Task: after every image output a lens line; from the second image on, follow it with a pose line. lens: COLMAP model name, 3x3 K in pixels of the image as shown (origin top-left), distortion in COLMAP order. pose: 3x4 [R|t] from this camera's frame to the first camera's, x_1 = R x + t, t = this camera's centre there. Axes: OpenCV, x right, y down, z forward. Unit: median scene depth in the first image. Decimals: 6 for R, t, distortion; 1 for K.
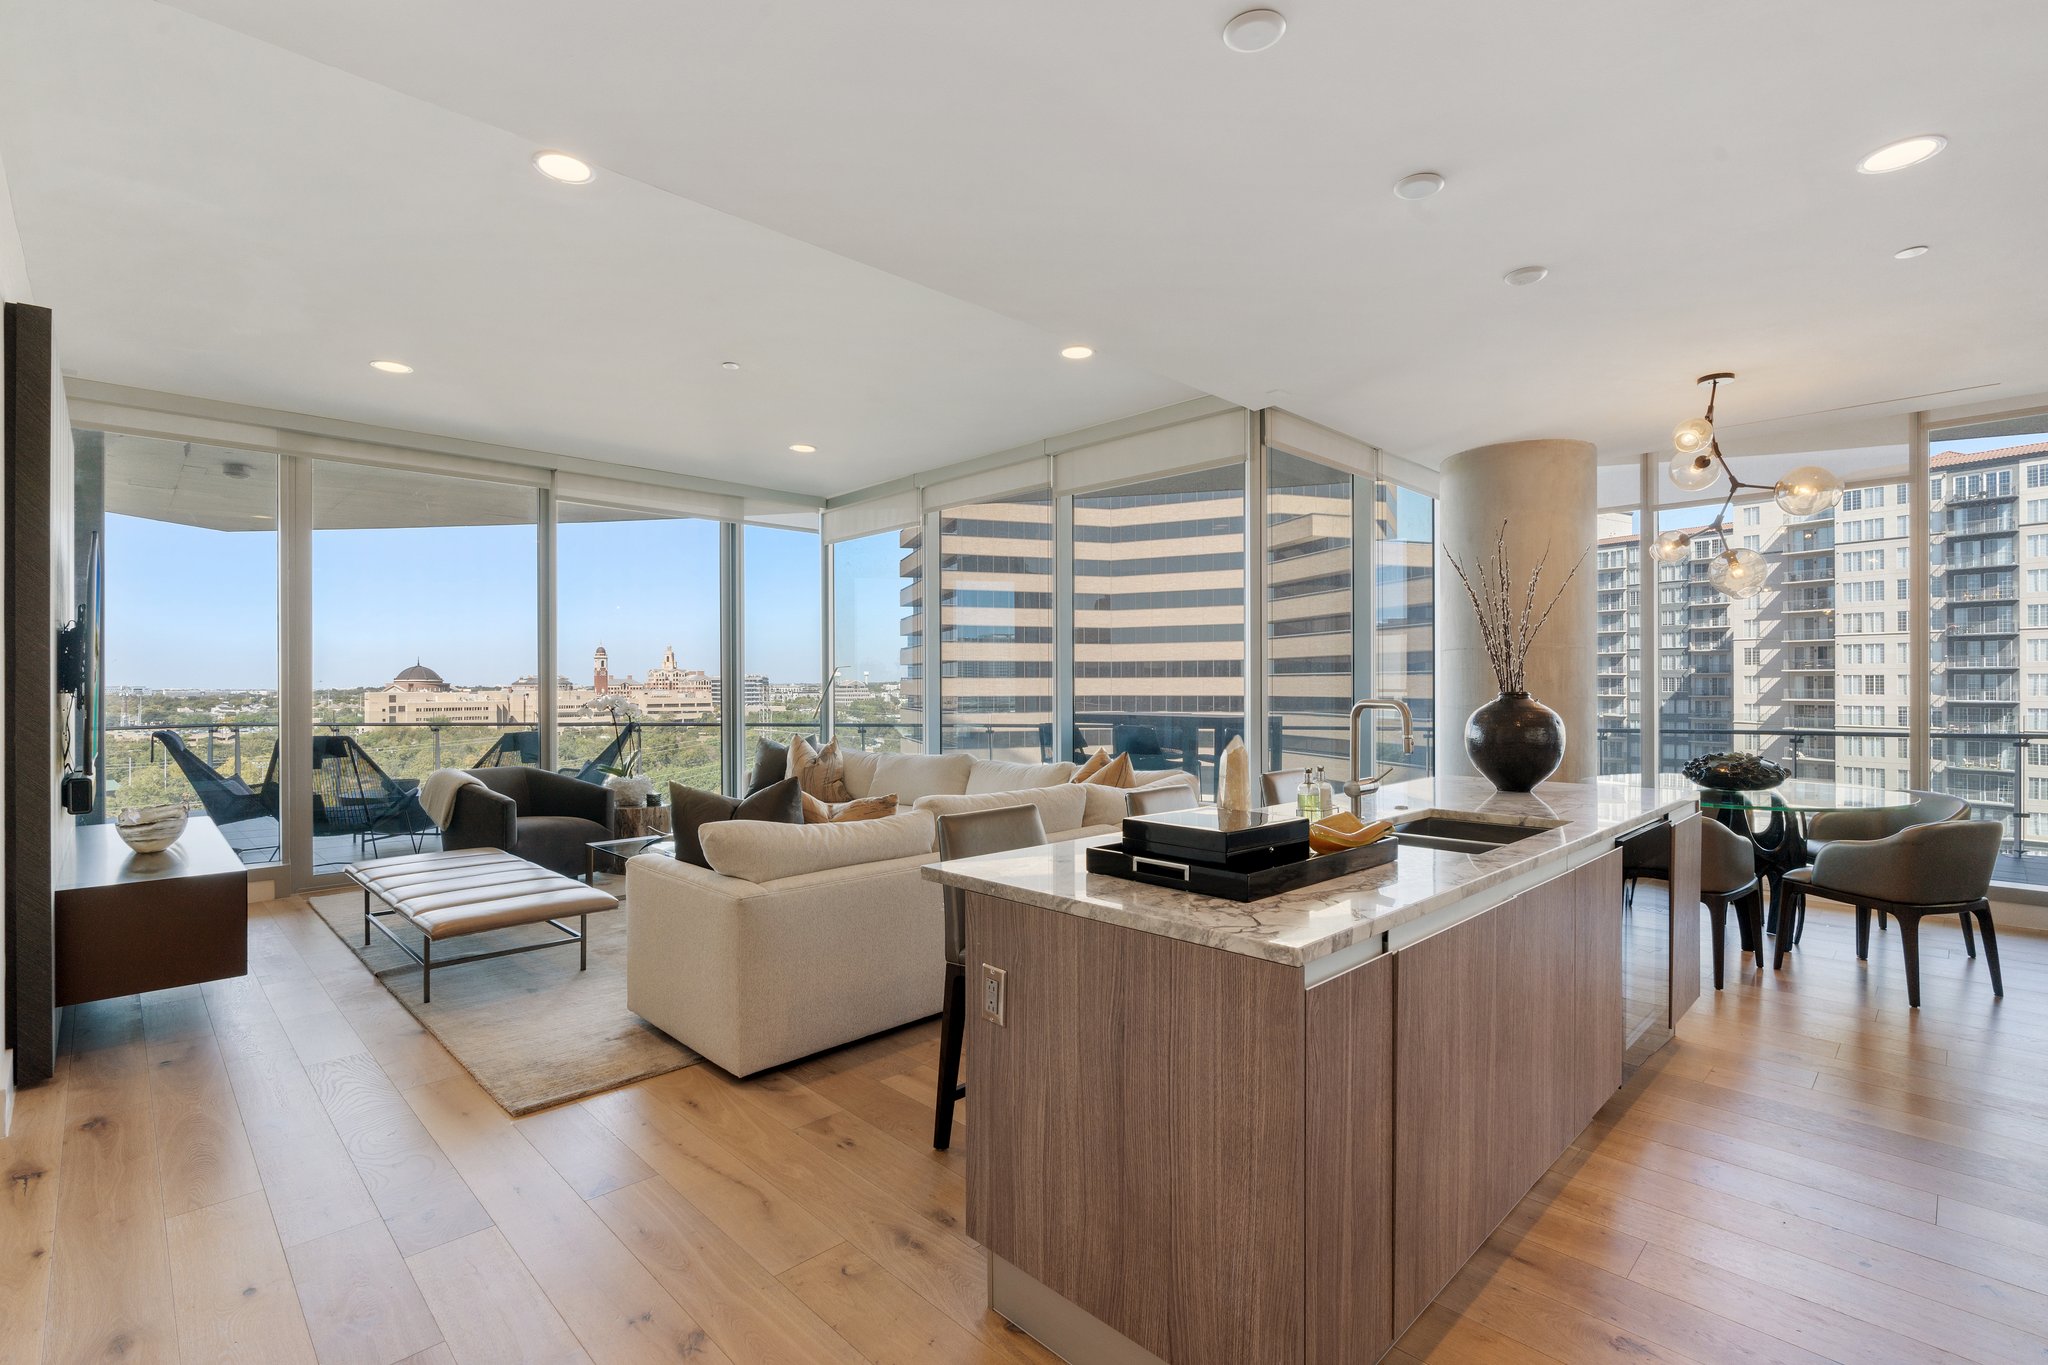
lens RADIAL K [[932.0, 0, 1023.0], [0, 932.0, 683.0], [0, 0, 1]] dist [-0.005233, 0.001676]
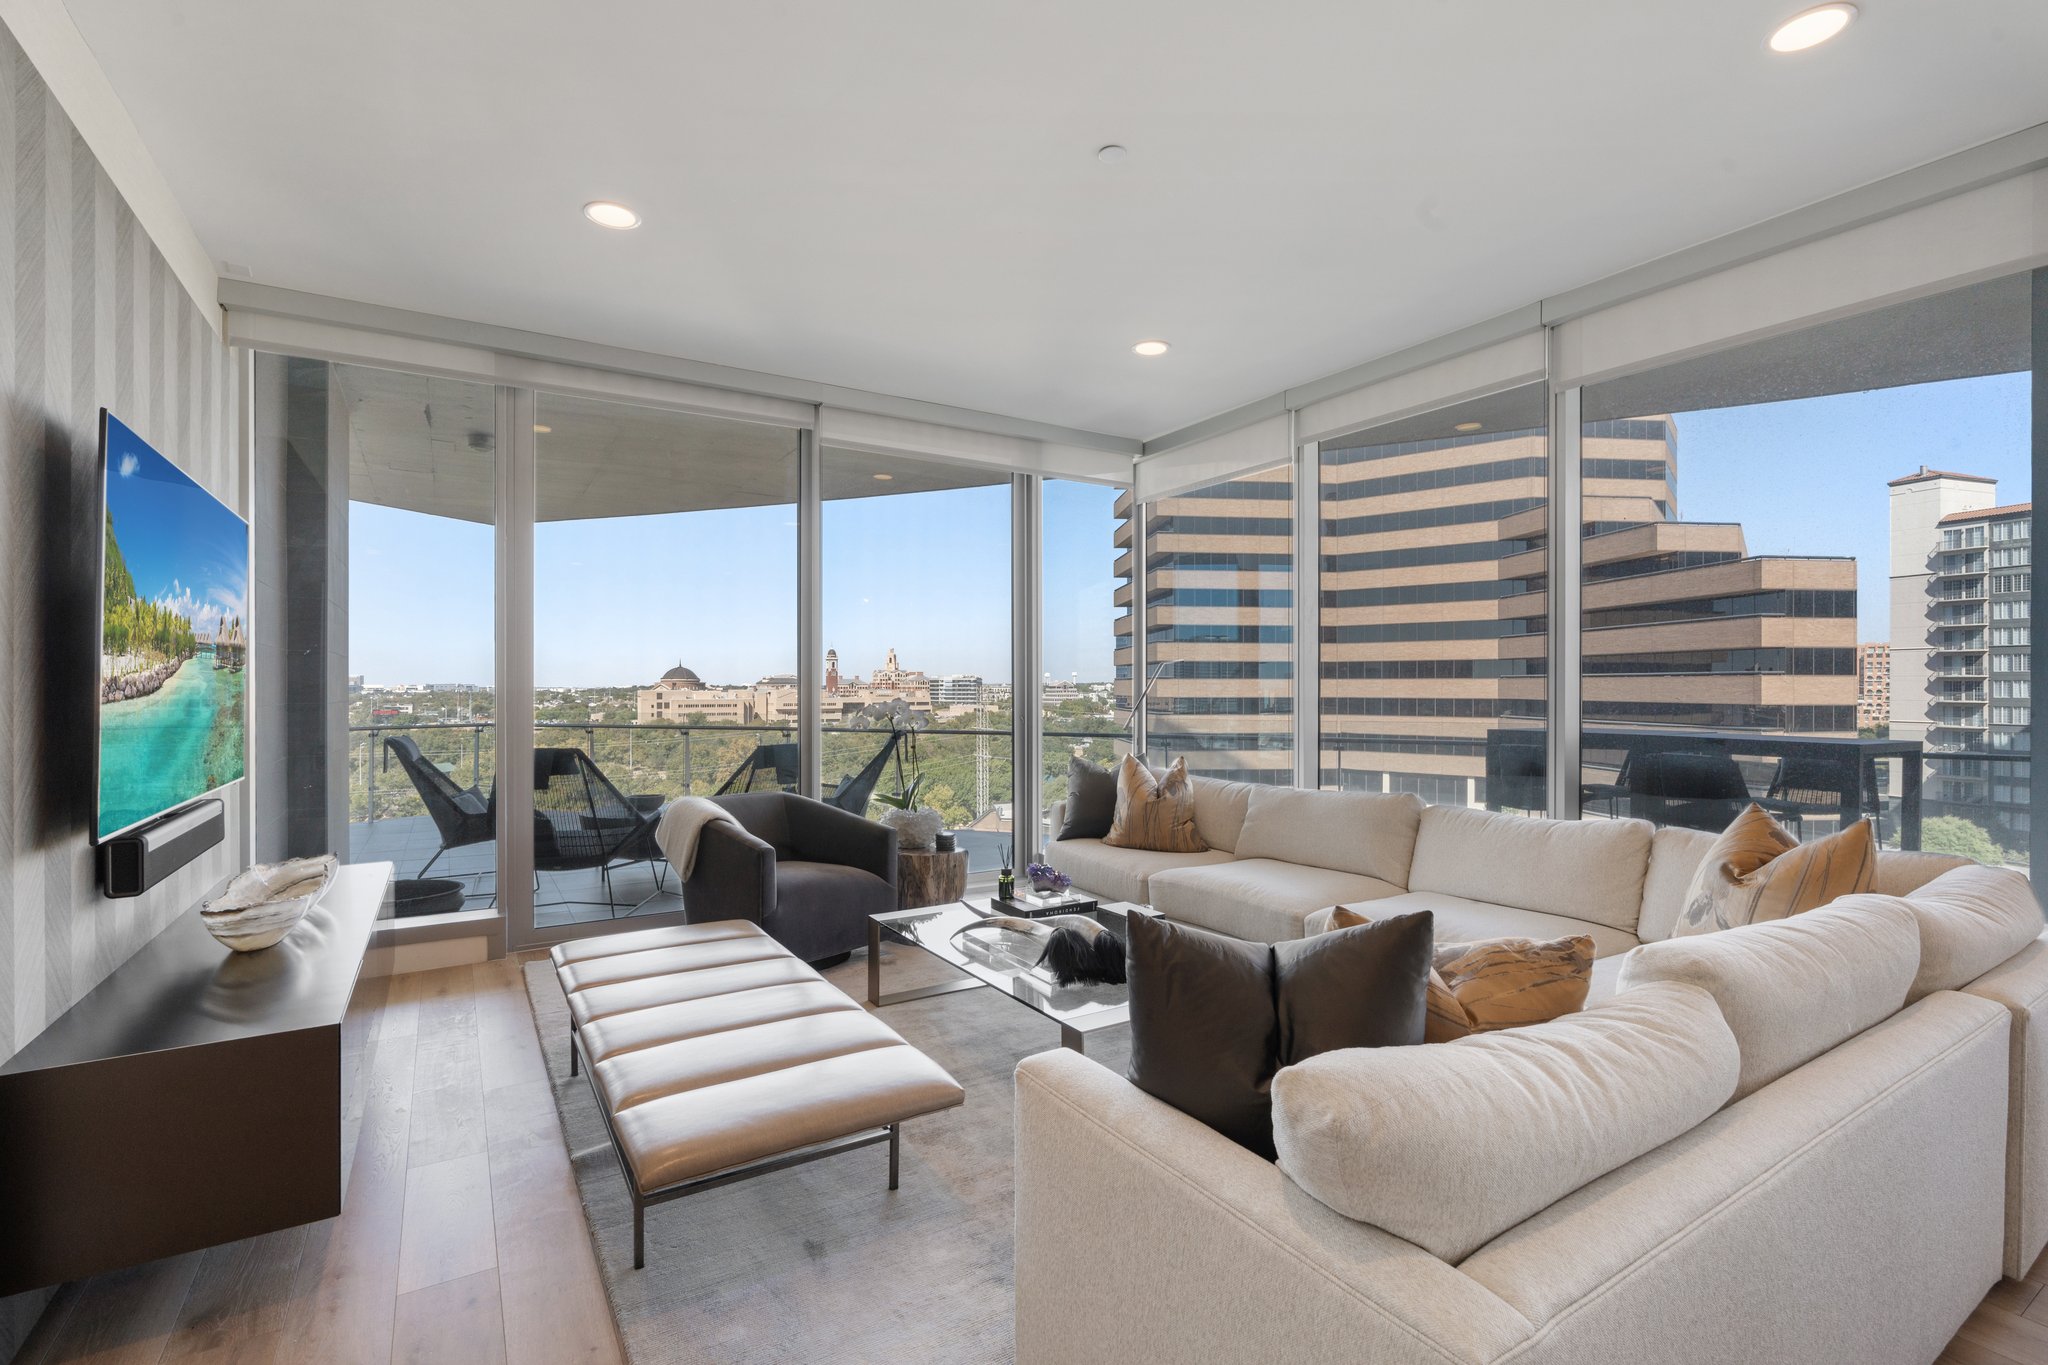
lens RADIAL K [[932.0, 0, 1029.7], [0, 932.0, 684.6], [0, 0, 1]] dist [-0.005233, 0.001676]
pose [[0.976584, 0.003588, -0.215108, -0.196631], [-0.003406, 0.999993, 0.001220, 0.000630], [0.215111, -0.000459, 0.976590, 0.337274]]
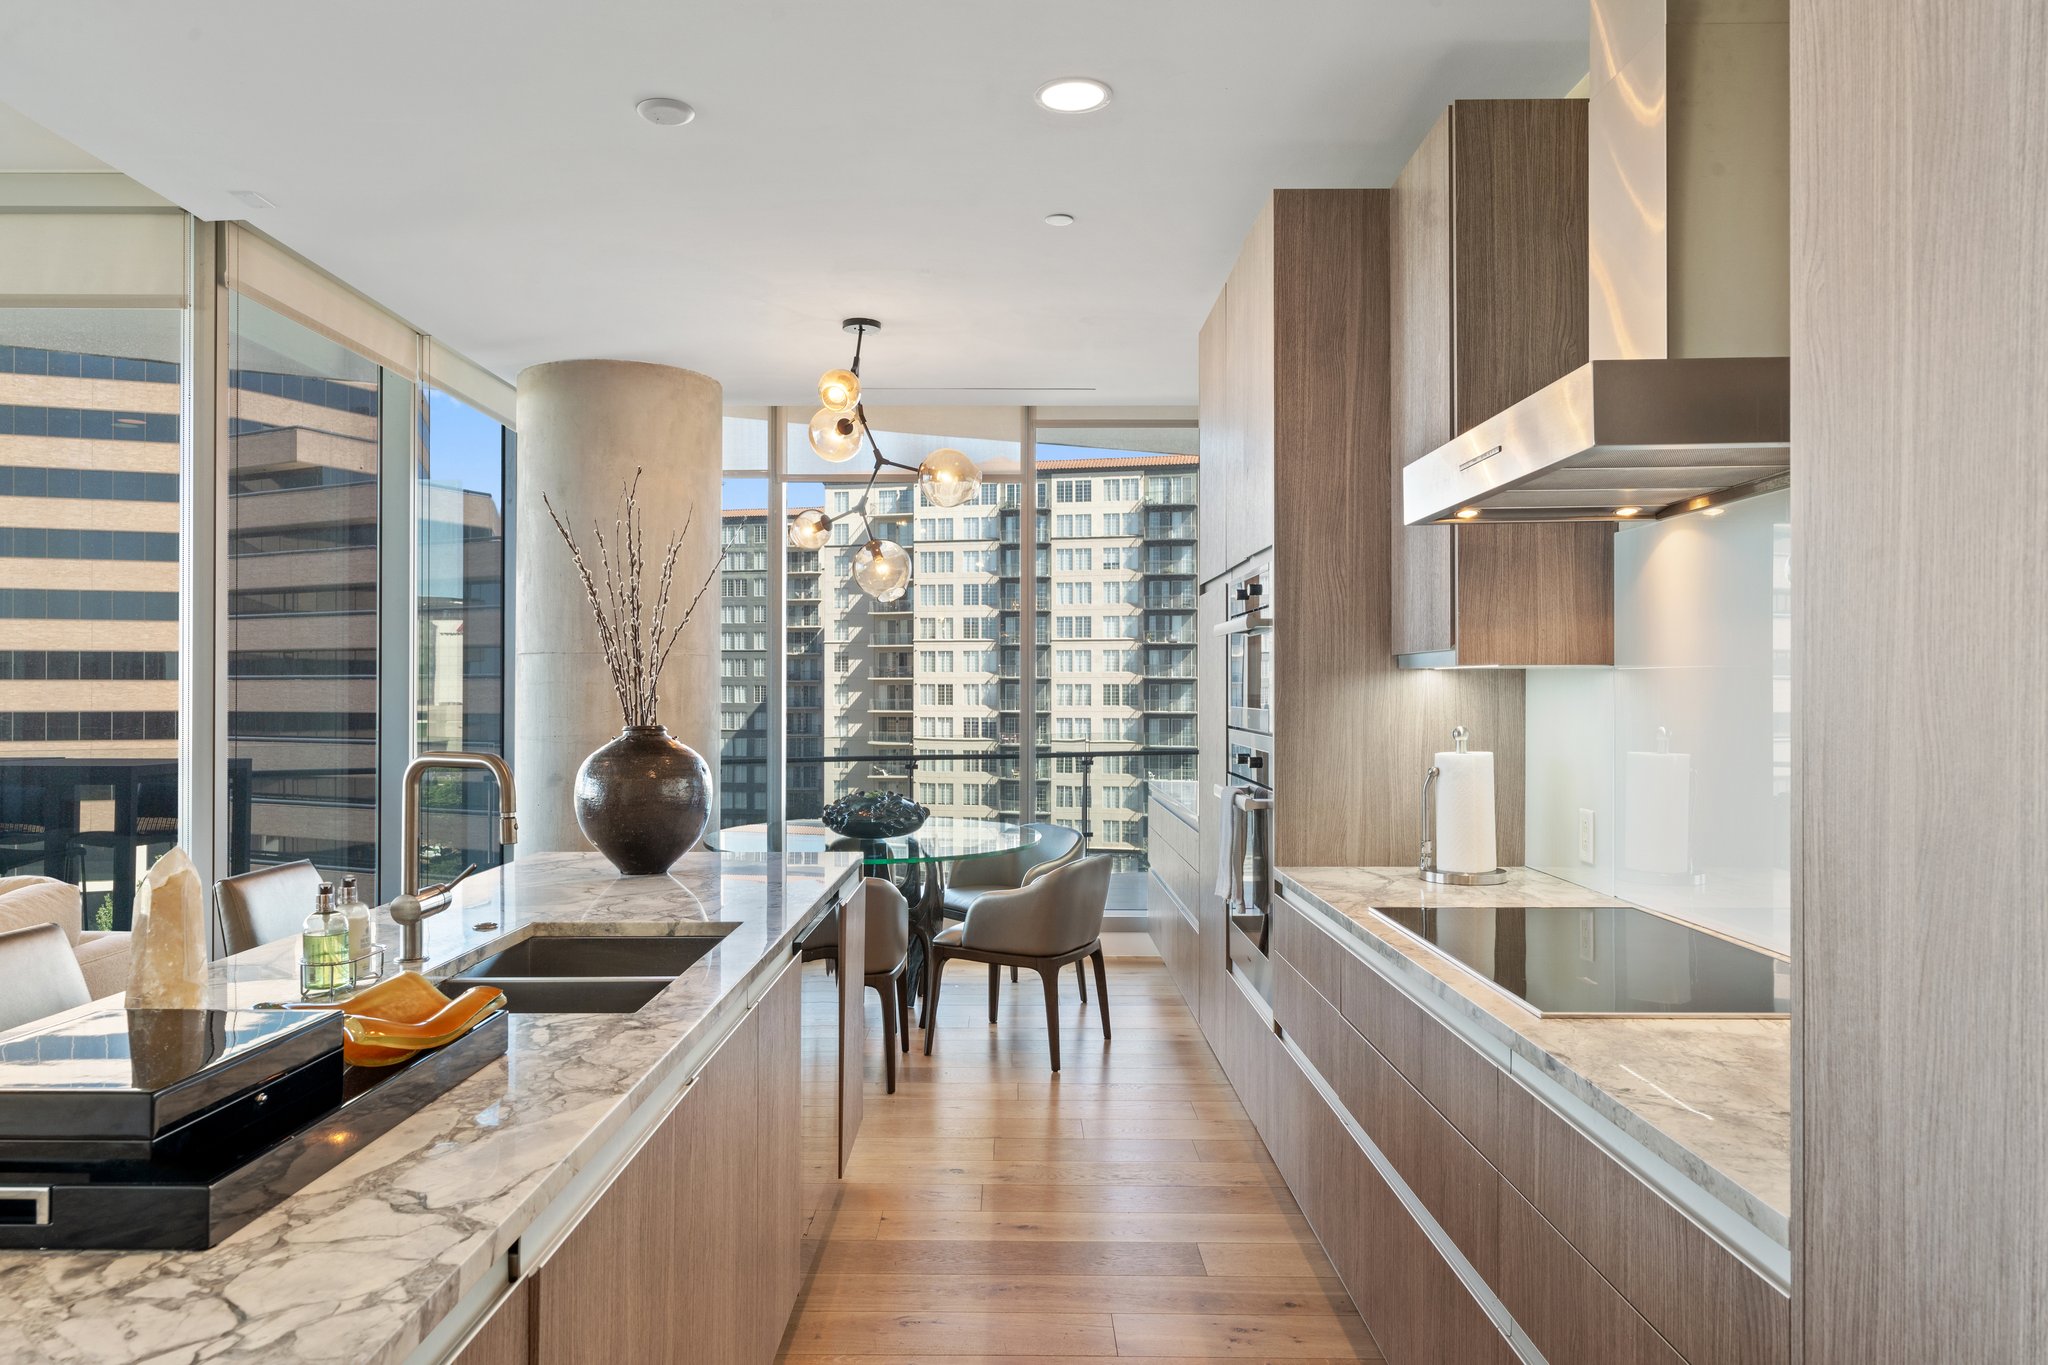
lens RADIAL K [[1333.6, 0, 1017.1], [0, 1333.6, 683.0], [0, 0, 1]] dist [0.002536, -0.003513]
pose [[0.698262, 0.007175, 0.715807, 0.002507], [-0.003049, 0.999971, -0.007048, -0.001450], [-0.715836, 0.002739, 0.698263, 0.013110]]
